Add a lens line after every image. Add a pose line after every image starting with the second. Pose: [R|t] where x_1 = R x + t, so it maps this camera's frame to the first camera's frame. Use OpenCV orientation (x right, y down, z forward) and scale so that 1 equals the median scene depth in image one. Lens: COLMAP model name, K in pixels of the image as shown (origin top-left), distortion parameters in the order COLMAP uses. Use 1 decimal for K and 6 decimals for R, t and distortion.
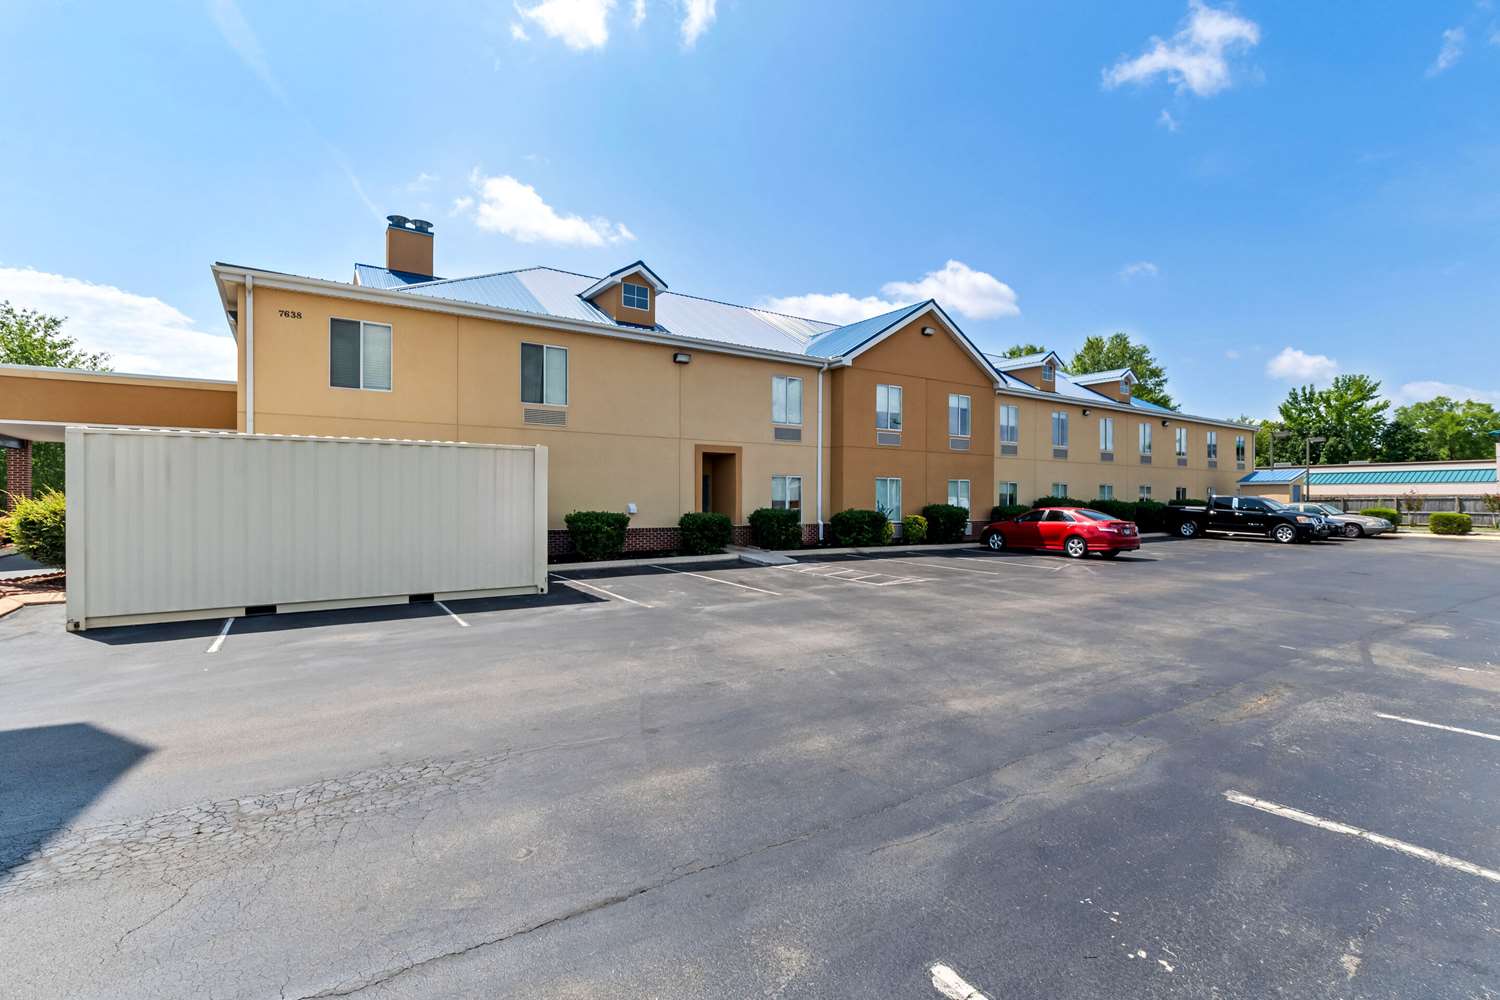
lens RADIAL K [[664.4, 0, 749.1], [0, 664.4, 494.0], [0, 0, 1]] dist [0.000551, 0.000067]
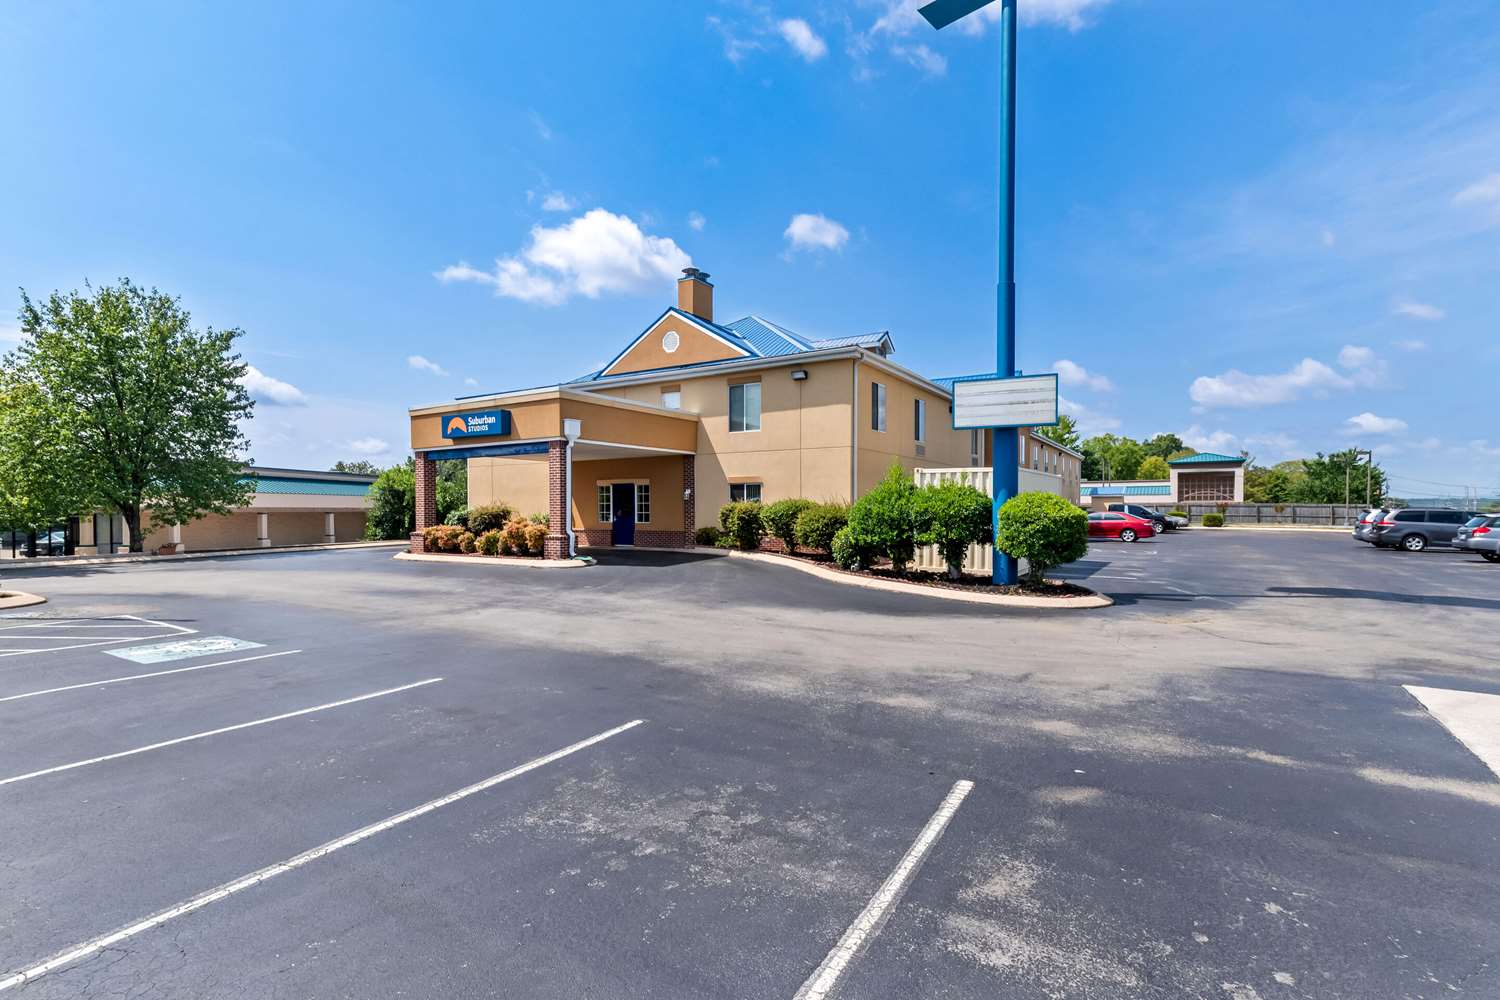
lens RADIAL K [[704.8, 0, 750.4], [0, 704.8, 504.7], [0, 0, 1]] dist [0.002026, 0.000452]
pose [[0.915632, -0.007156, 0.401954, -0.652817], [0.008534, 0.999962, -0.001639, -0.000181], [-0.401927, 0.004931, 0.915658, -0.129438]]
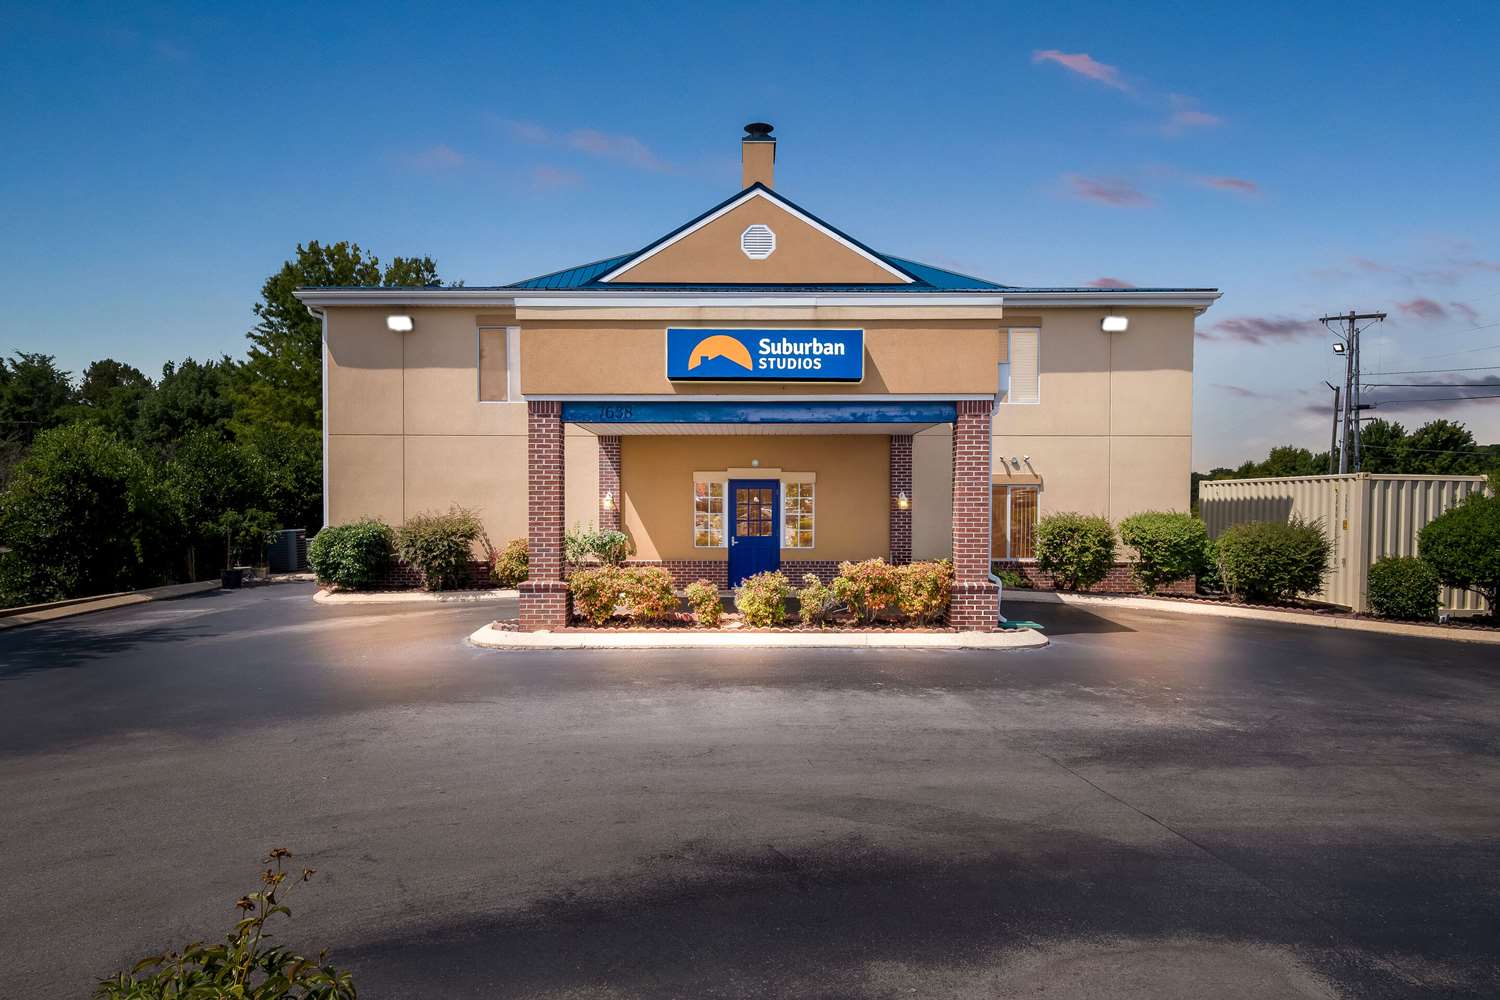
lens RADIAL K [[912.3, 0, 750.0], [0, 912.3, 500.0], [0, 0, 1]] dist [-0.005385, -0.001575]
pose [[0.578188, 0.001657, 0.815902, -0.930085], [-0.000589, 0.999999, -0.001613, -0.012000], [-0.815904, 0.000452, 0.578188, 0.305233]]
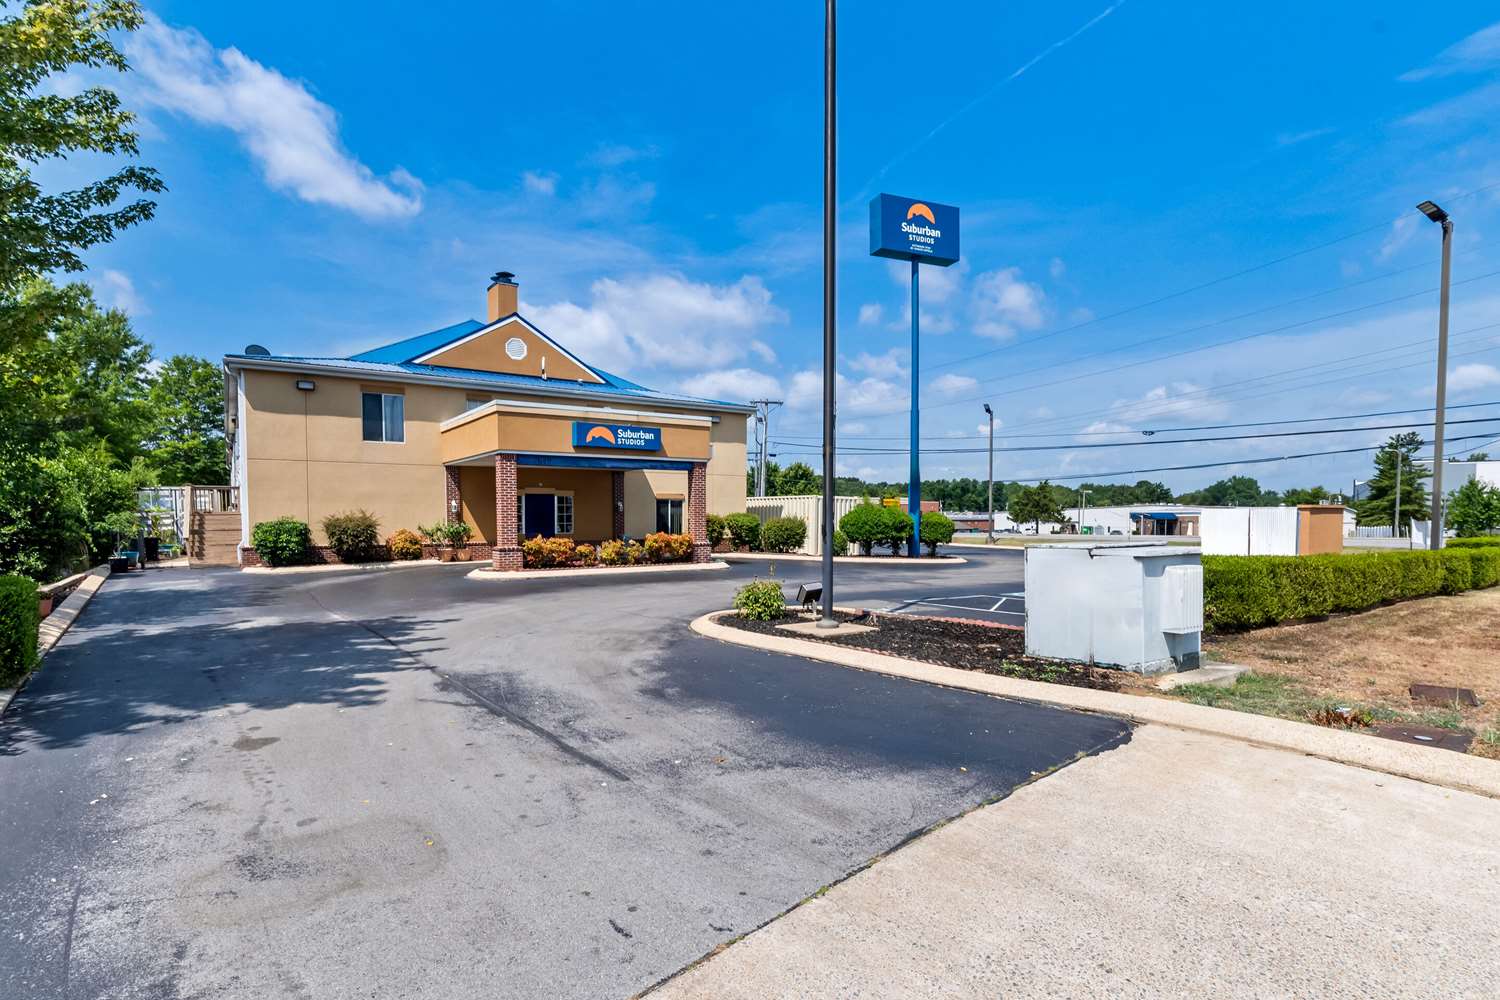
lens RADIAL K [[730.7, 0, 747.0], [0, 730.7, 530.0], [0, 0, 1]] dist [0.000917, 0.000053]
pose [[0.016541, -0.025633, 0.999535, -1.251771], [-0.002575, 0.999667, 0.025679, -0.007685], [-0.999860, -0.002999, 0.016469, 0.392553]]
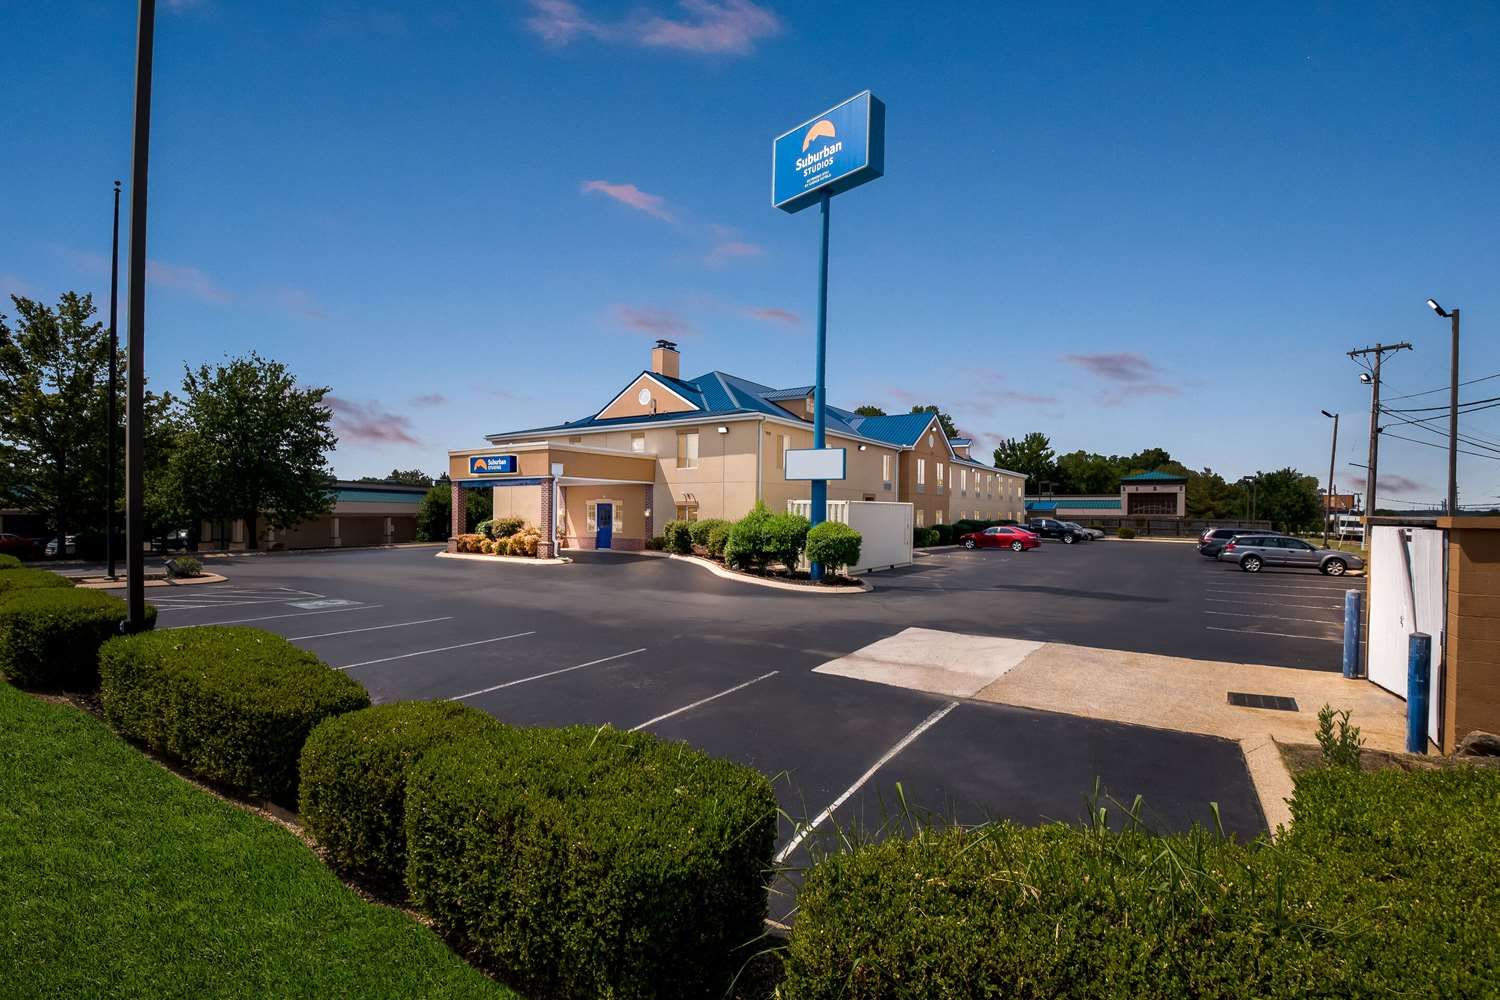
lens RADIAL K [[660.9, 0, 750.0], [0, 660.9, 500.0], [0, 0, 1]] dist [0.018725, -0.030085]
pose [[0.928391, 0.009287, 0.371488, -0.634260], [-0.004217, 0.999887, -0.014456, -0.017349], [-0.371580, 0.011854, 0.928325, -0.358705]]
